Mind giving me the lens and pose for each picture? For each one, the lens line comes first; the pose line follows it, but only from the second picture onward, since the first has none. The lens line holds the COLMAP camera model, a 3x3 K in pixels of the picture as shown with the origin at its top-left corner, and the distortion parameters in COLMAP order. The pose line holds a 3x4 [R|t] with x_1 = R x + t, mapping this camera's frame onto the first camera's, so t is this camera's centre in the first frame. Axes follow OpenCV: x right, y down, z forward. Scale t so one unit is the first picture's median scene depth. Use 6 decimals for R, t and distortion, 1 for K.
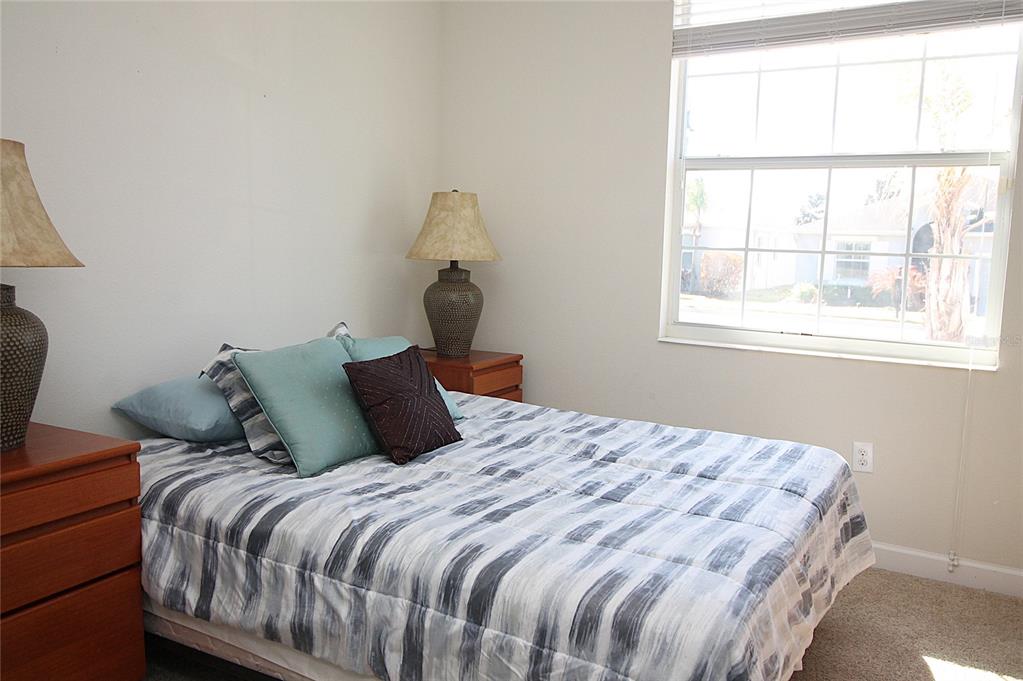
lens RADIAL K [[819.3, 0, 511.5], [0, 819.3, 340.5], [0, 0, 1]] dist [0.013953, 0.000363]
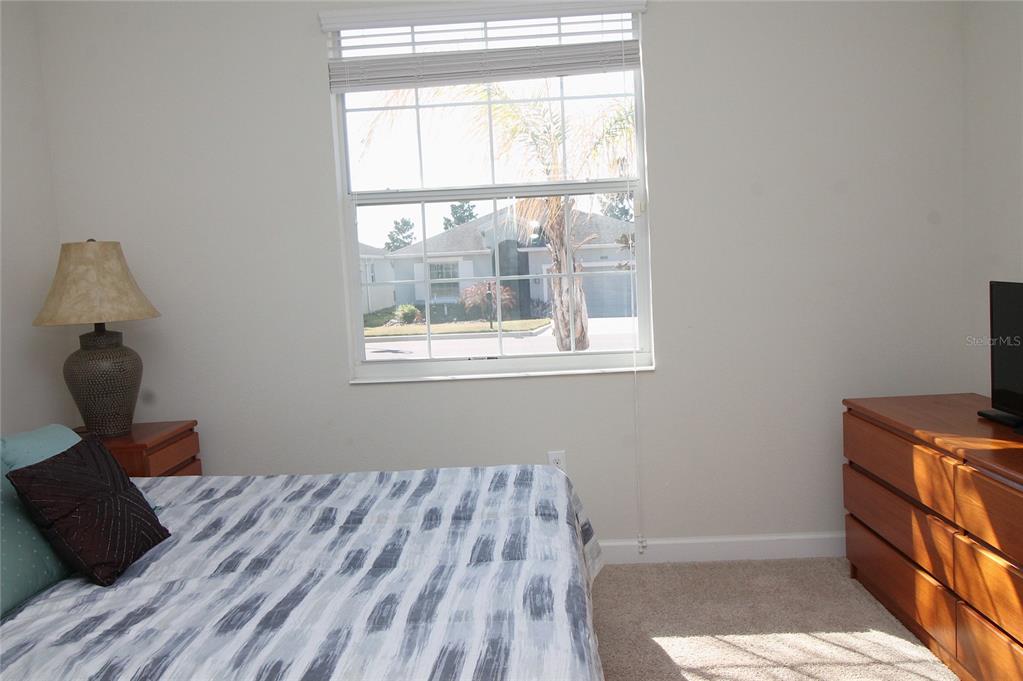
lens RADIAL K [[819.3, 0, 511.5], [0, 819.3, 340.5], [0, 0, 1]] dist [0.013953, 0.000363]
pose [[0.883552, -0.114706, 0.454069, -0.113989], [0.131417, 0.991313, -0.005295, -0.026855], [-0.449517, 0.064351, 0.890951, 0.084151]]
